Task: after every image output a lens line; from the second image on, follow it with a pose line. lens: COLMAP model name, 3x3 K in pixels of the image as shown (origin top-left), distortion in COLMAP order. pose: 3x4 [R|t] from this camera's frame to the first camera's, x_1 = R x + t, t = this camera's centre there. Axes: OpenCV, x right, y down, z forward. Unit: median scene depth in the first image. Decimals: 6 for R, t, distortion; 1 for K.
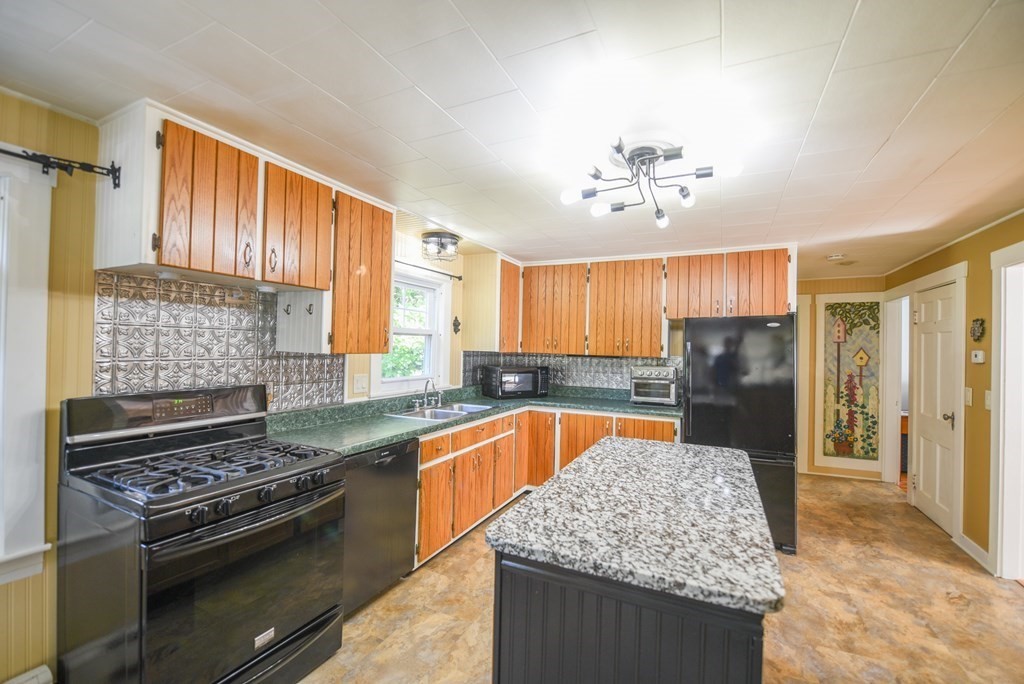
lens RADIAL K [[427.8, 0, 515.6], [0, 427.8, 341.1], [0, 0, 1]] dist [-0.016272, -0.002524]
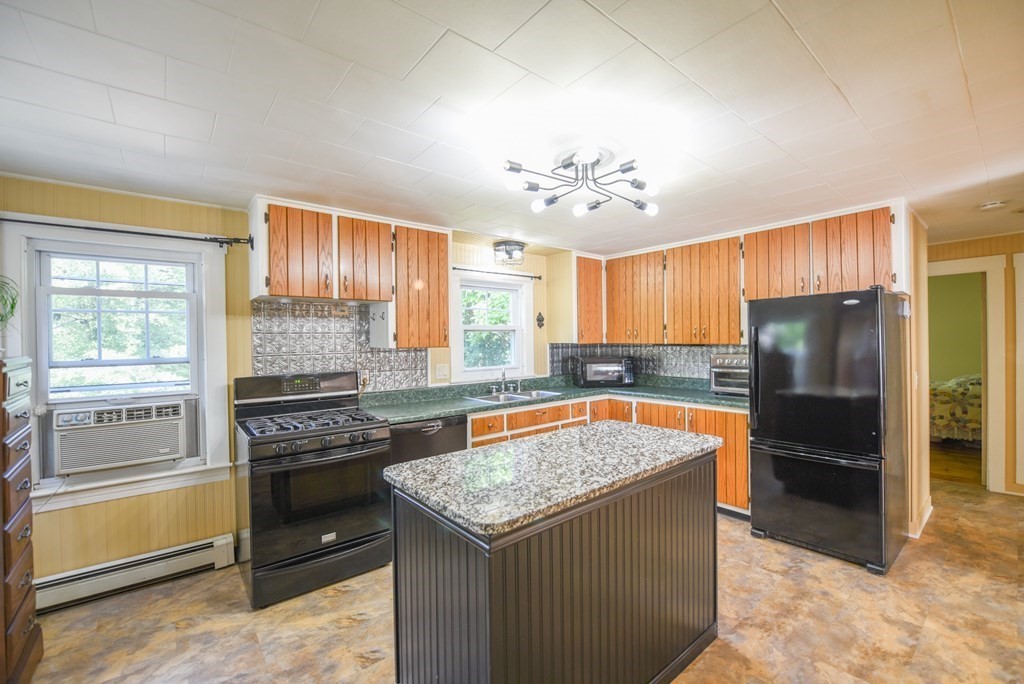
lens RADIAL K [[427.8, 0, 515.6], [0, 427.8, 341.1], [0, 0, 1]] dist [-0.016272, -0.002524]
pose [[0.907775, -0.030716, -0.418330, 0.413331], [0.036848, 0.999299, 0.006588, 0.010686], [0.417835, -0.021395, 0.908271, -0.053544]]
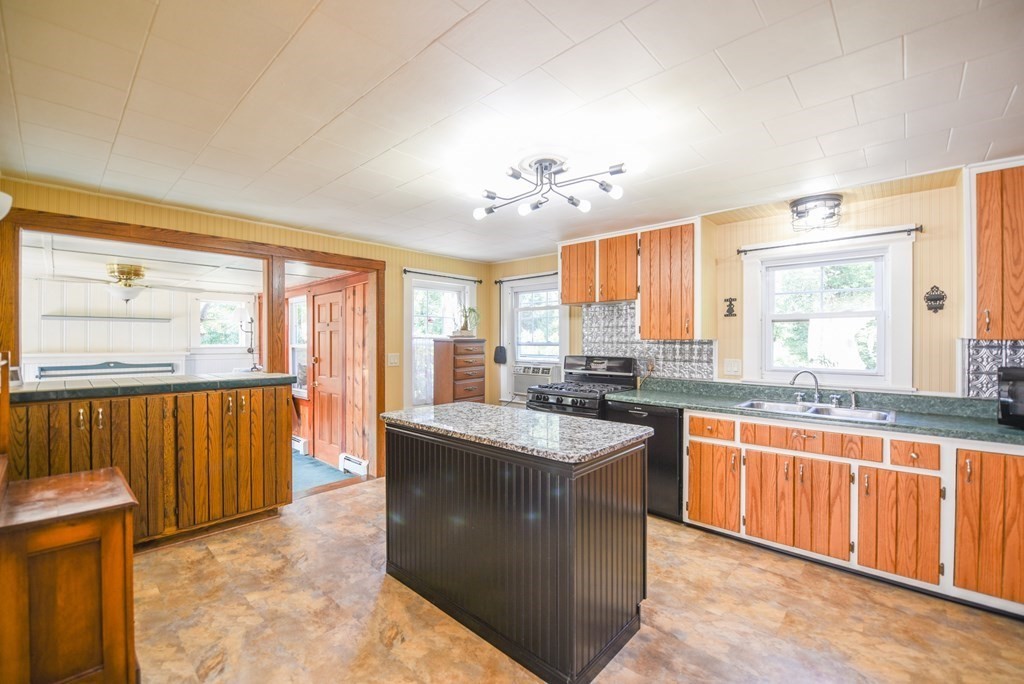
lens RADIAL K [[424.2, 0, 525.8], [0, 424.2, 342.8], [0, 0, 1]] dist [0.000029, -0.000146]
pose [[-0.275962, -0.014829, -0.961054, 1.019366], [0.003859, 0.999856, -0.016536, 0.057992], [0.961161, -0.008272, -0.275864, 0.900895]]
